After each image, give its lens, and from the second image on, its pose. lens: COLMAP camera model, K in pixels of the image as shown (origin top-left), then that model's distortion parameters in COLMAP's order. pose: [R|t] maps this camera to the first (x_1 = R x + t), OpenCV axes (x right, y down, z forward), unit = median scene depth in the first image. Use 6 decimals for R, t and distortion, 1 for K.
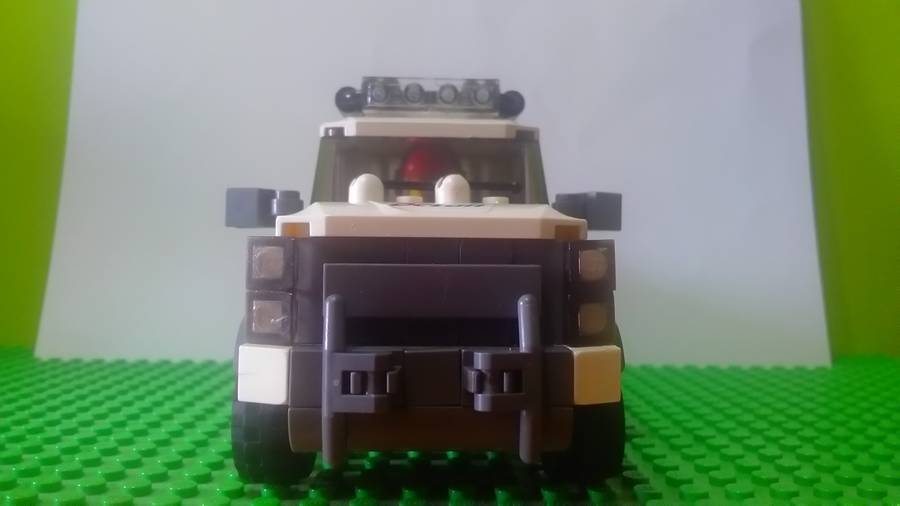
lens RADIAL K [[729.4, 0, 450.0], [0, 729.4, 253.0], [0, 0, 1]] dist [0.061983, 0.000489]
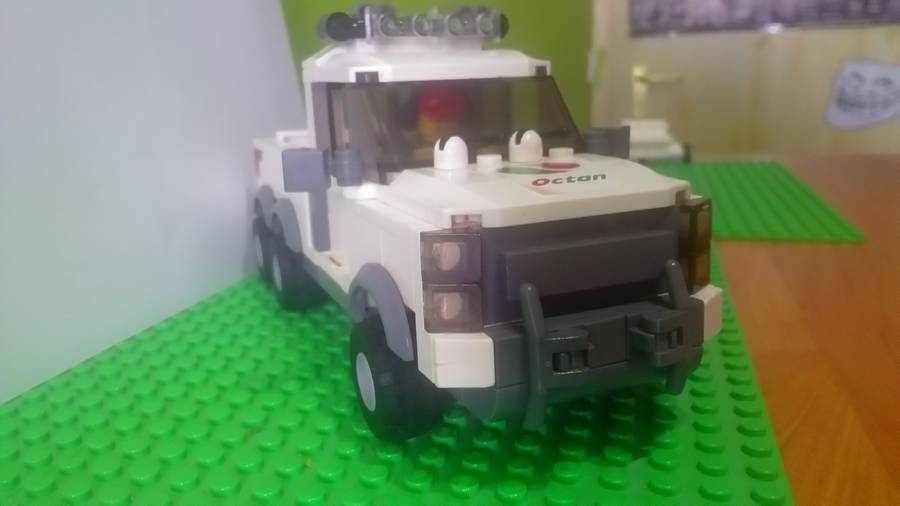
lens RADIAL K [[729.4, 0, 450.0], [0, 729.4, 253.0], [0, 0, 1]] dist [0.061983, 0.000489]
pose [[0.936538, -0.124655, 0.327654, -0.583252], [0.046672, 0.970660, 0.235881, -0.236882], [-0.347444, -0.205620, 0.914879, 0.048507]]
